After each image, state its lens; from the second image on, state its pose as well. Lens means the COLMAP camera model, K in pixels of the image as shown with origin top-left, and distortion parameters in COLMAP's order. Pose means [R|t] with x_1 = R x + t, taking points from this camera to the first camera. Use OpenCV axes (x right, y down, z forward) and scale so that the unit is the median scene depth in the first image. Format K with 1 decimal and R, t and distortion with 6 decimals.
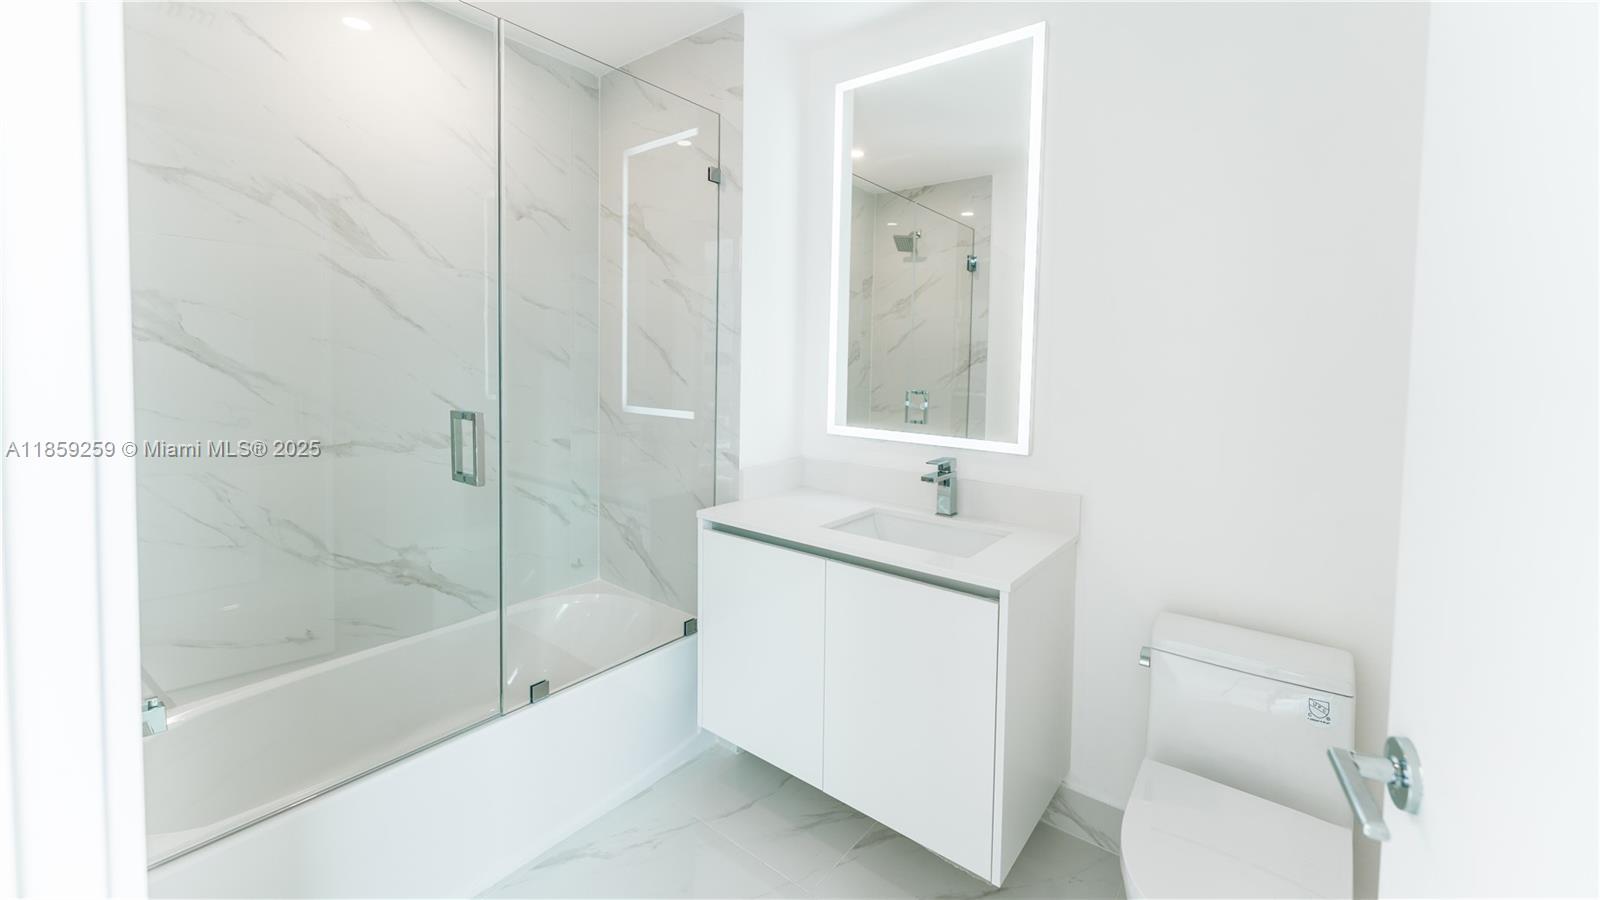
lens RADIAL K [[635.1, 0, 798.5], [0, 635.1, 392.5], [0, 0, 1]] dist [-0.000078, -0.001135]
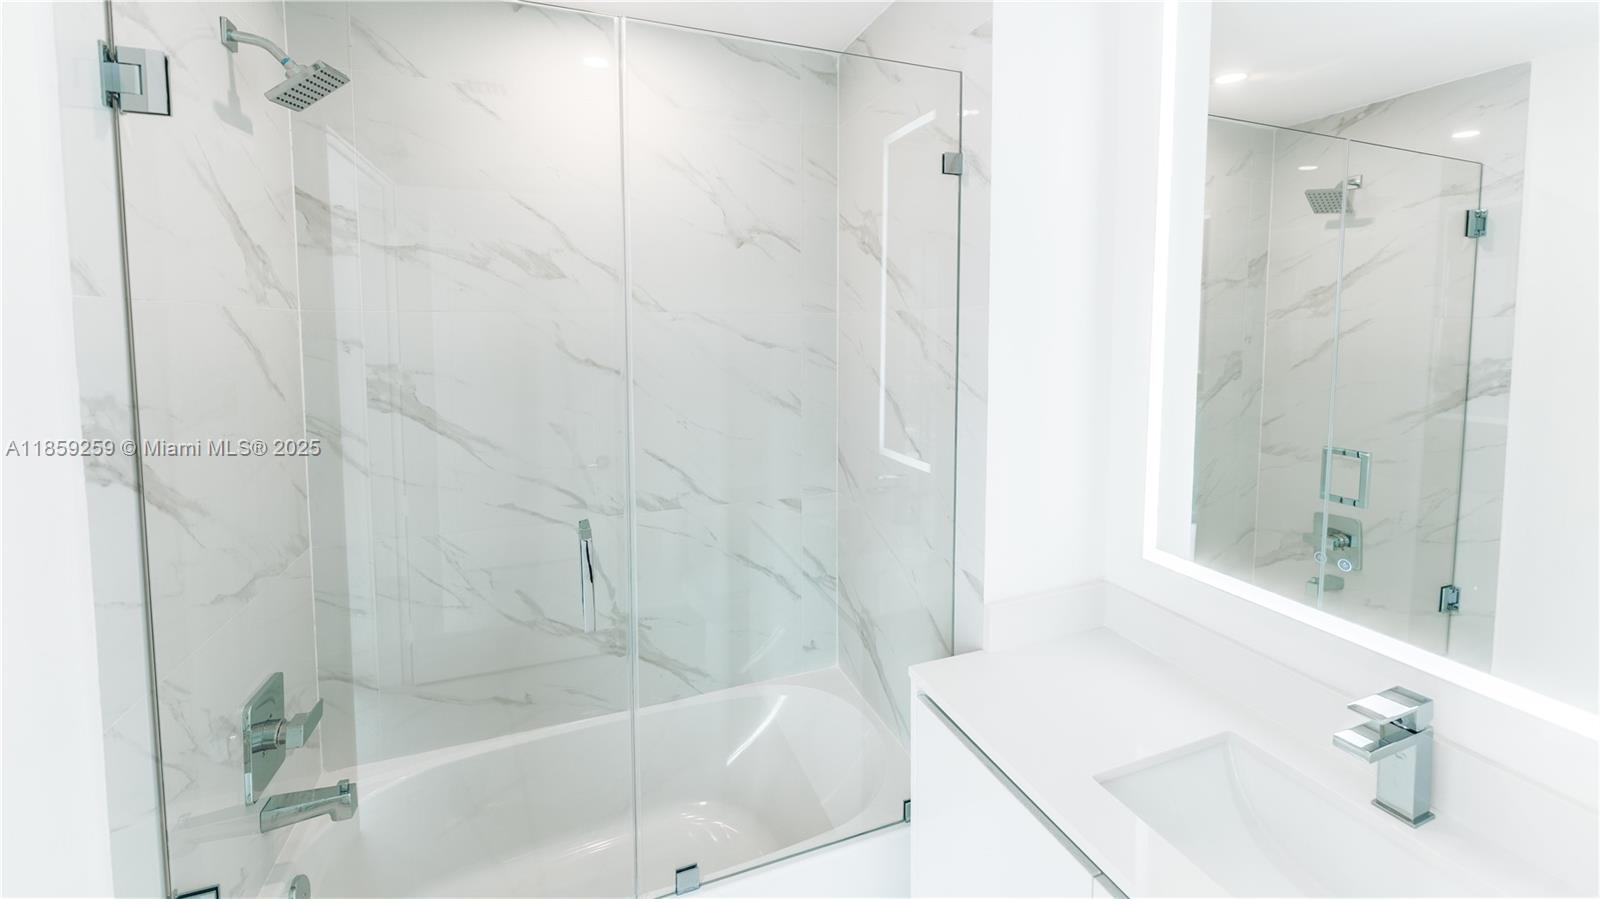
lens RADIAL K [[635.1, 0, 795.4], [0, 635.1, 367.6], [0, 0, 1]] dist [-0.000078, -0.001135]
pose [[0.855747, 0.013991, -0.517206, 0.070991], [-0.008849, 0.999884, 0.012407, -0.119973], [0.517319, -0.006040, 0.855771, 0.302018]]
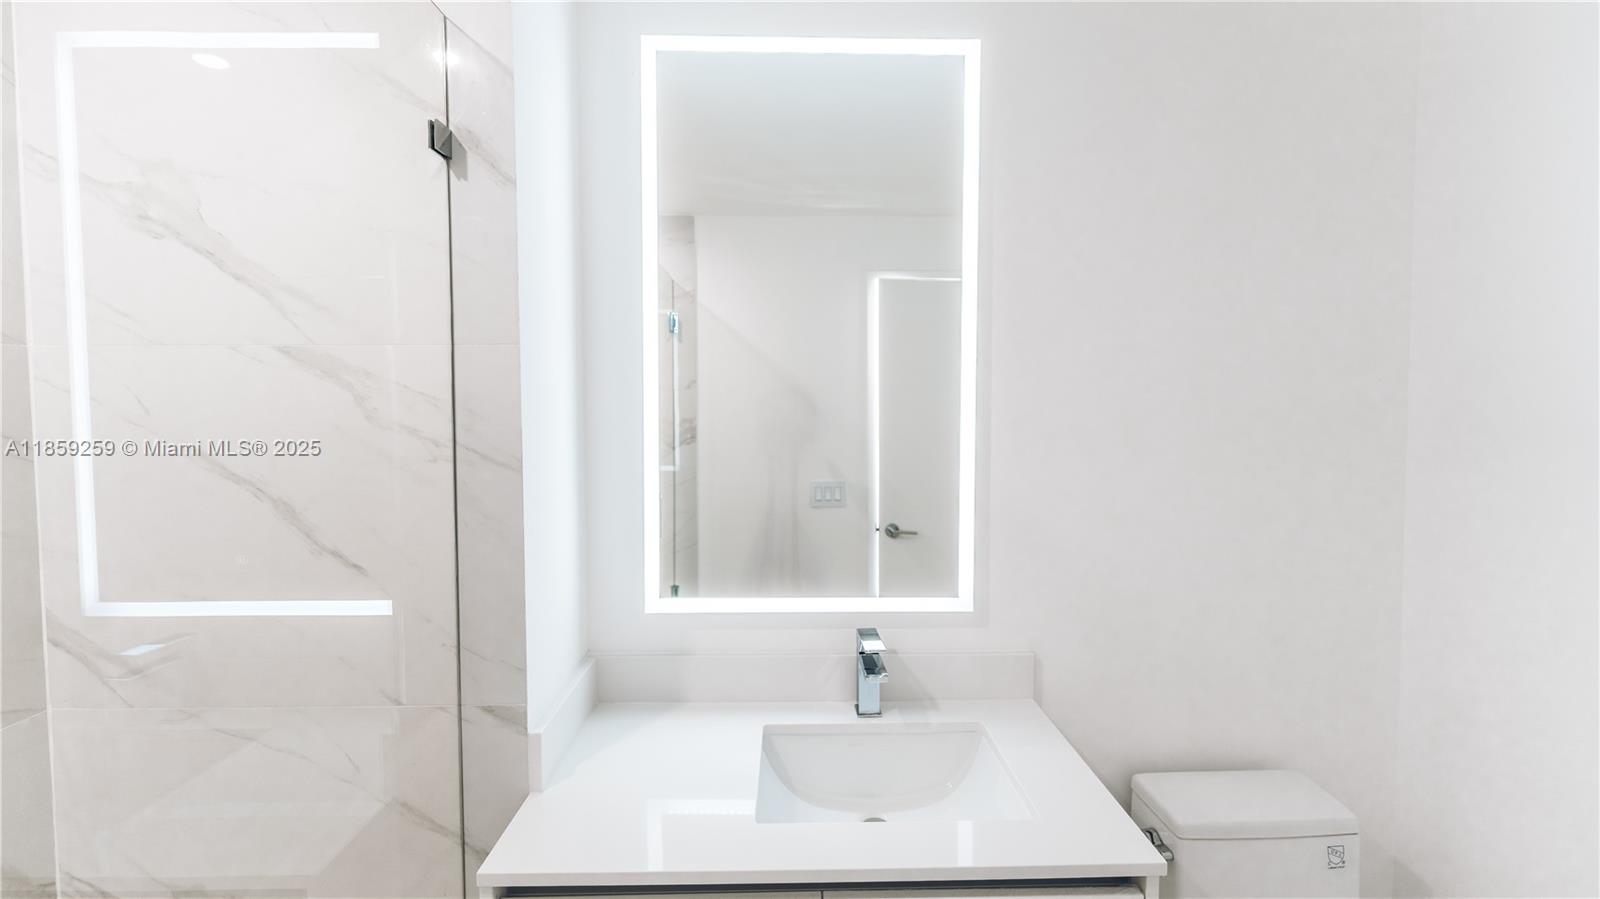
lens RADIAL K [[658.9, 0, 799.1], [0, 658.9, 434.7], [0, 0, 1]] dist [-0.000308, 0.000538]
pose [[0.774706, -0.047081, 0.630567, -0.224239], [0.049309, 0.998686, 0.013986, -0.104424], [-0.630396, 0.020257, 0.776009, 0.410202]]
